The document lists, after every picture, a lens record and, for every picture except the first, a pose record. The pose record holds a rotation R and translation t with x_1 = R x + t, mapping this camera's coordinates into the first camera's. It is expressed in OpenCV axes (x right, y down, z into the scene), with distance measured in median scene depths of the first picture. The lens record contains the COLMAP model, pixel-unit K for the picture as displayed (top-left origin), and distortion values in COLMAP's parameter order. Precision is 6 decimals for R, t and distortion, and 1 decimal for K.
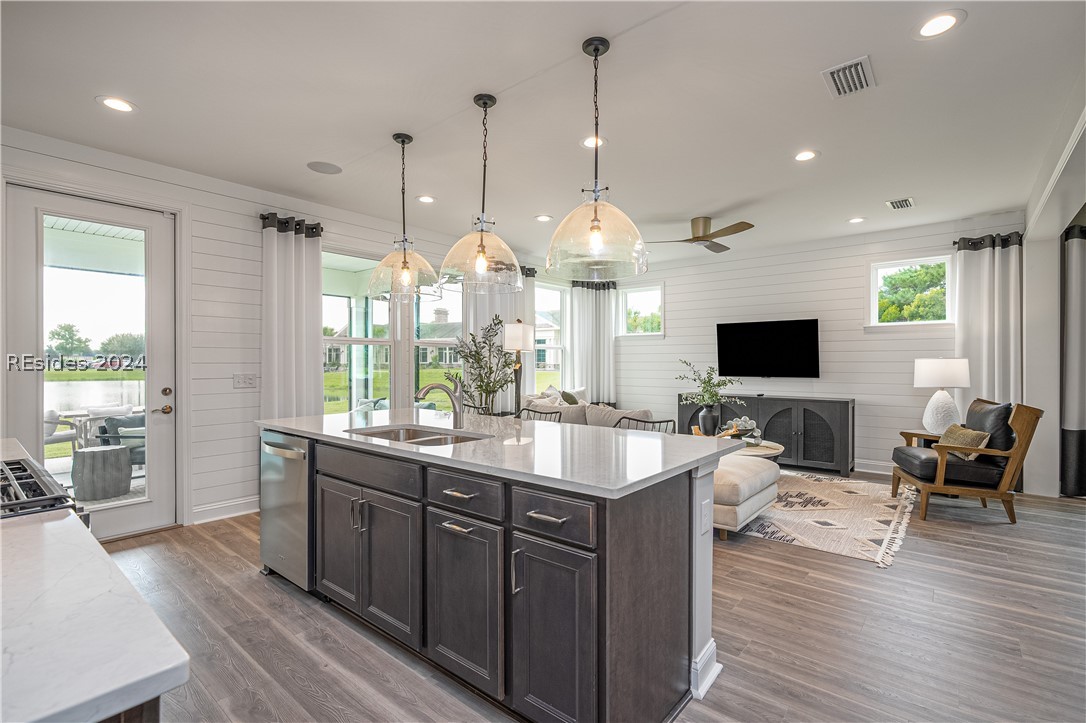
lens RADIAL K [[499.3, 0, 537.4], [0, 499.3, 357.2], [0, 0, 1]] dist [0.002559, 0.001658]
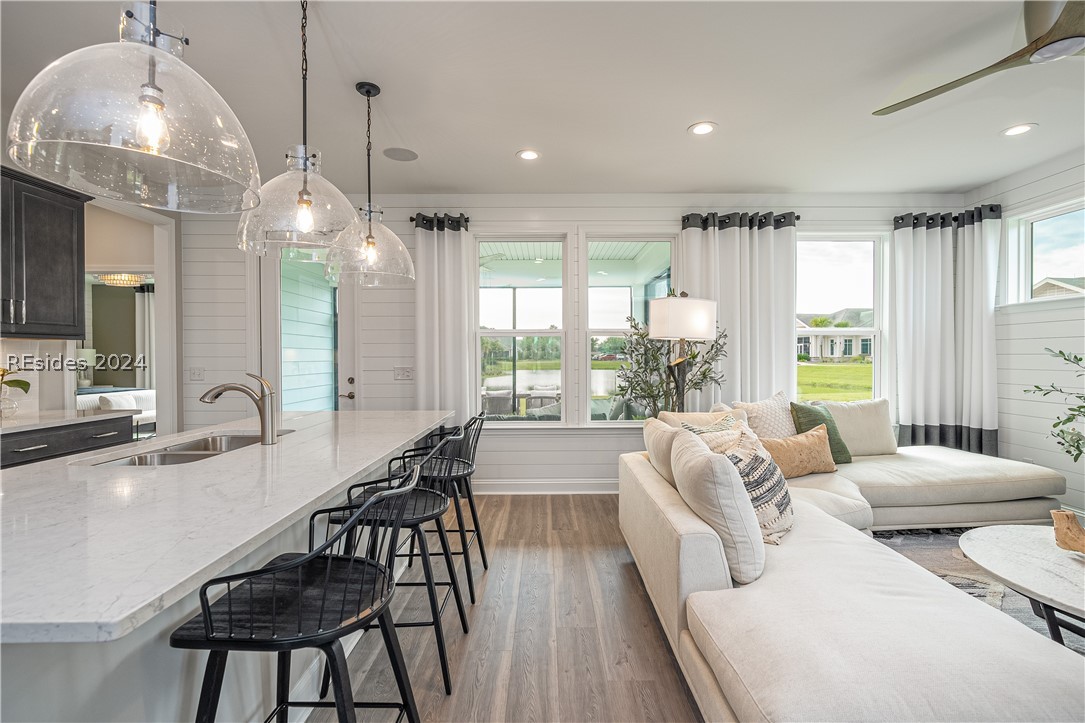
lens RADIAL K [[498.9, 0, 551.9], [0, 498.9, 362.5], [0, 0, 1]] dist [0.002559, 0.001658]
pose [[0.658214, 0.007688, -0.752791, 0.381555], [0.010135, 0.999767, 0.019072, 0.005383], [0.752762, -0.020183, 0.657983, 0.441804]]
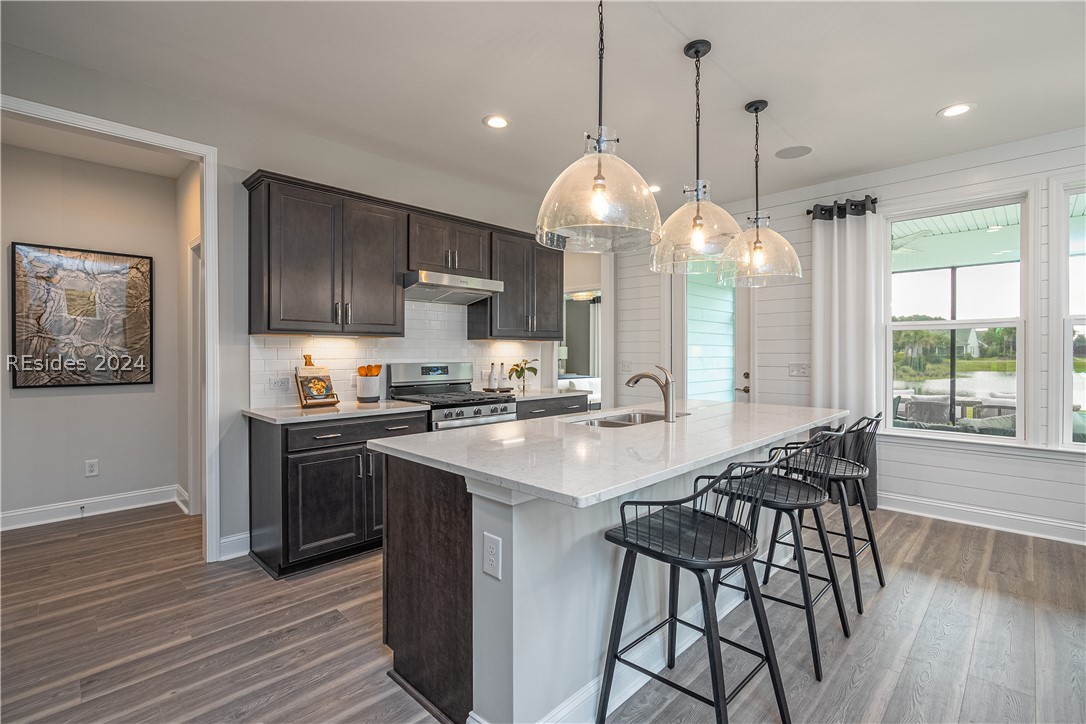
lens RADIAL K [[499.3, 0, 545.7], [0, 499.3, 347.9], [0, 0, 1]] dist [0.002559, 0.001658]
pose [[-0.063256, -0.010463, -0.997942, 0.442200], [0.009632, 0.999892, -0.011094, 0.005910], [0.997951, -0.010314, -0.063149, 0.439919]]
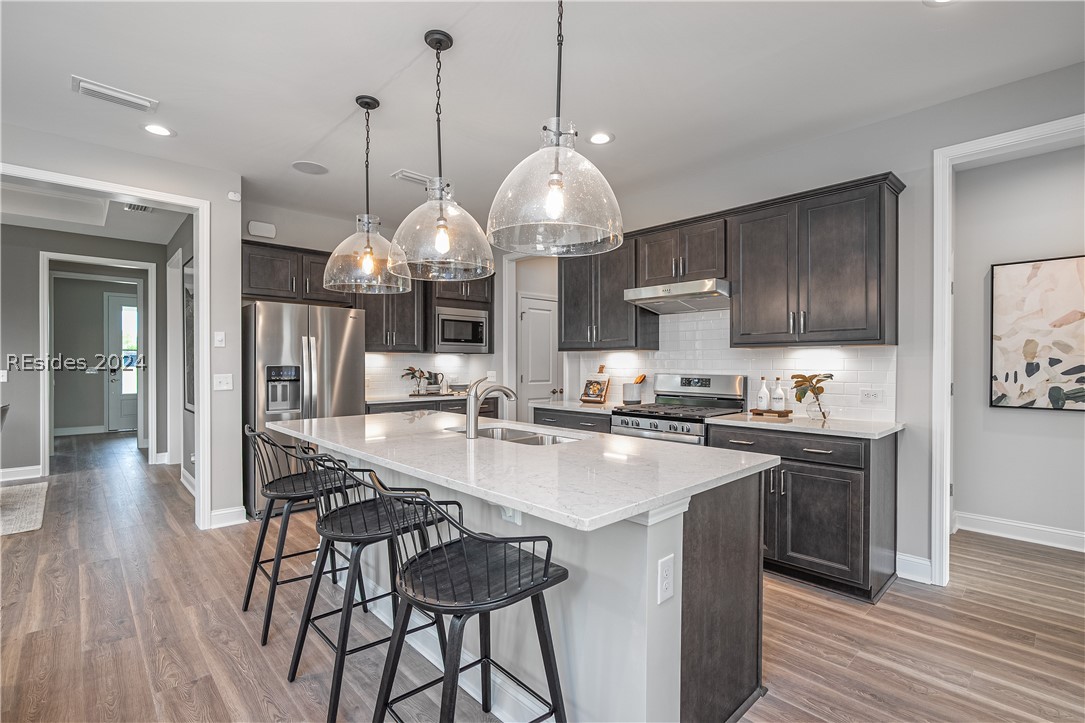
lens RADIAL K [[498.9, 0, 544.2], [0, 498.9, 364.2], [0, 0, 1]] dist [0.002559, 0.001658]
pose [[-0.995031, -0.001782, 0.099553, -0.198865], [-0.002253, 0.999987, -0.004627, 0.006574], [-0.099544, -0.004828, -0.995021, 1.027793]]
